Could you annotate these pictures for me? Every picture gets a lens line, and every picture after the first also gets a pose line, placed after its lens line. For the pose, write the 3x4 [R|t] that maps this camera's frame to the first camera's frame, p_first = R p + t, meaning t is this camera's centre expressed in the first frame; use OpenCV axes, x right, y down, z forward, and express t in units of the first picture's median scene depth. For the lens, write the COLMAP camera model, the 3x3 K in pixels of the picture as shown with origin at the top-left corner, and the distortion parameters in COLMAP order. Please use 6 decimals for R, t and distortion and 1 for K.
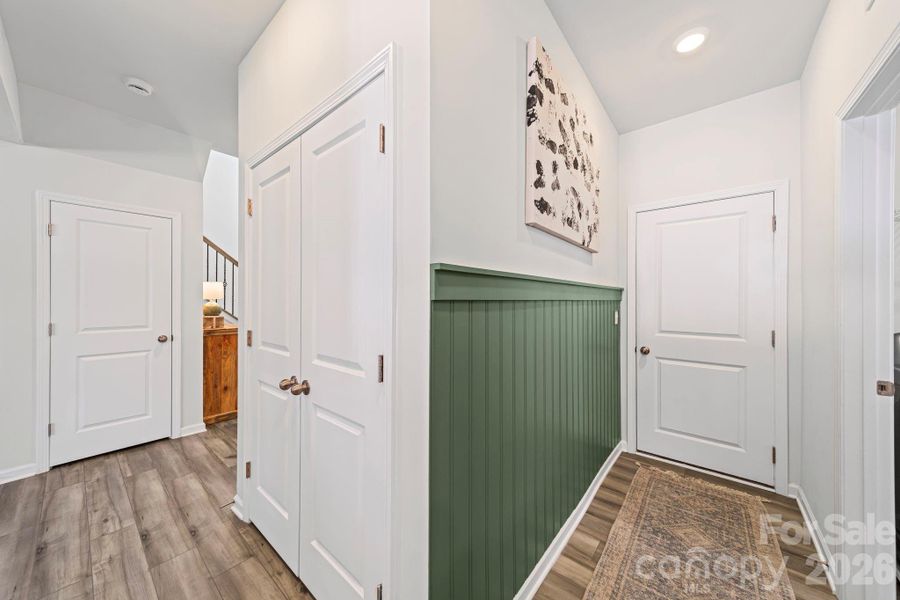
lens RADIAL K [[324.2, 0, 450.3], [0, 324.2, 297.3], [0, 0, 1]] dist [0.006030, -0.000084]
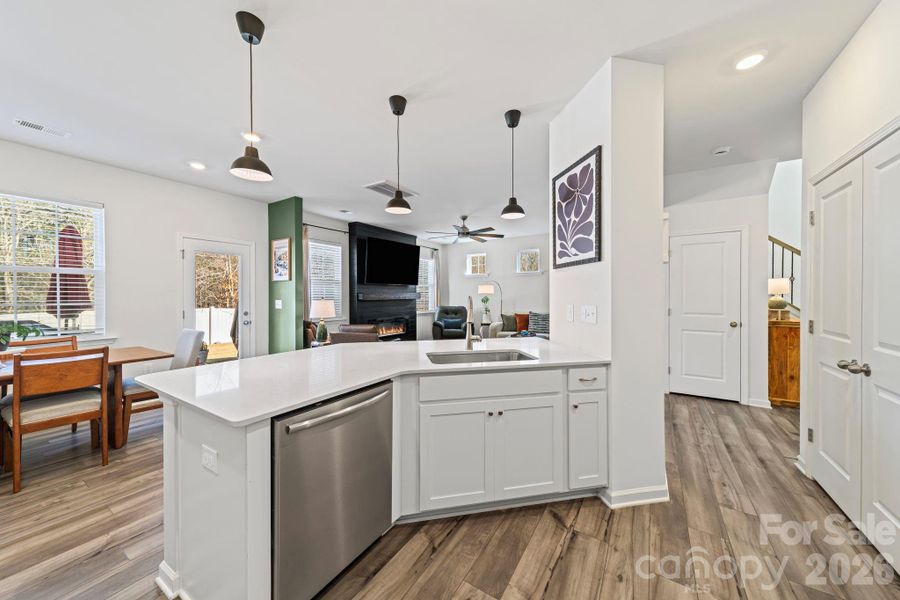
lens RADIAL K [[324.2, 0, 450.3], [0, 324.2, 297.3], [0, 0, 1]] dist [0.006030, -0.000084]
pose [[0.148179, 0.008313, -0.988926, 0.302789], [0.008763, 0.999914, 0.009718, -0.005387], [0.988922, -0.010106, 0.148093, -0.399712]]
